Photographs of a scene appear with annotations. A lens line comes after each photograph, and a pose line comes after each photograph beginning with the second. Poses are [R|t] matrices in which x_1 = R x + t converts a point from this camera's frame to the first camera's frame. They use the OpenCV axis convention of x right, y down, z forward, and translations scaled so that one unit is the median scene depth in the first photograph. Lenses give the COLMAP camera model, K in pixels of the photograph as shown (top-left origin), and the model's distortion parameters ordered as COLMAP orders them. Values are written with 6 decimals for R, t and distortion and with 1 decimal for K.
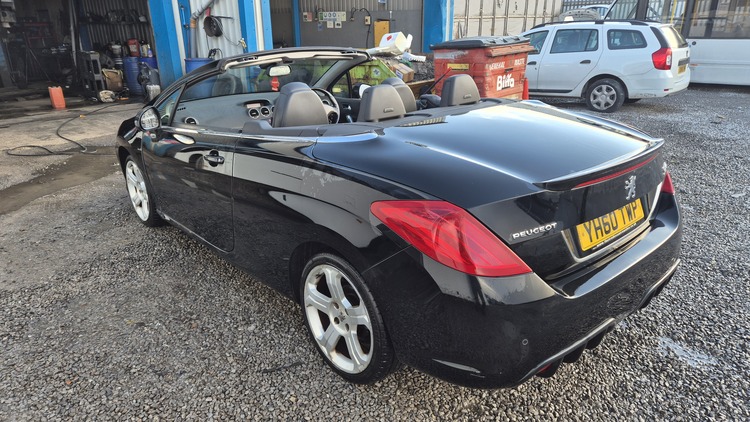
lens RADIAL K [[508.5, 0, 375.8], [0, 508.5, 212.7], [0, 0, 1]] dist [0.053924, -0.021754]
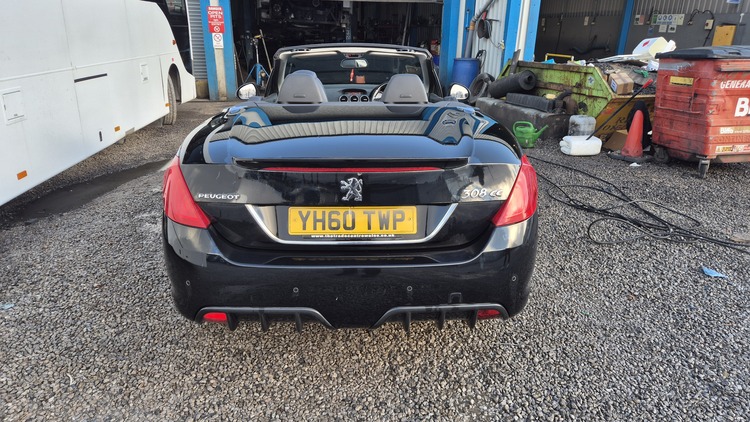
lens RADIAL K [[508.5, 0, 374.6], [0, 508.5, 210.8], [0, 0, 1]] dist [0.053924, -0.021754]
pose [[0.767050, 0.238556, -0.595588, 0.305212], [-0.244522, 0.966939, 0.072380, -0.024535], [0.593164, 0.090115, 0.800022, 0.064882]]
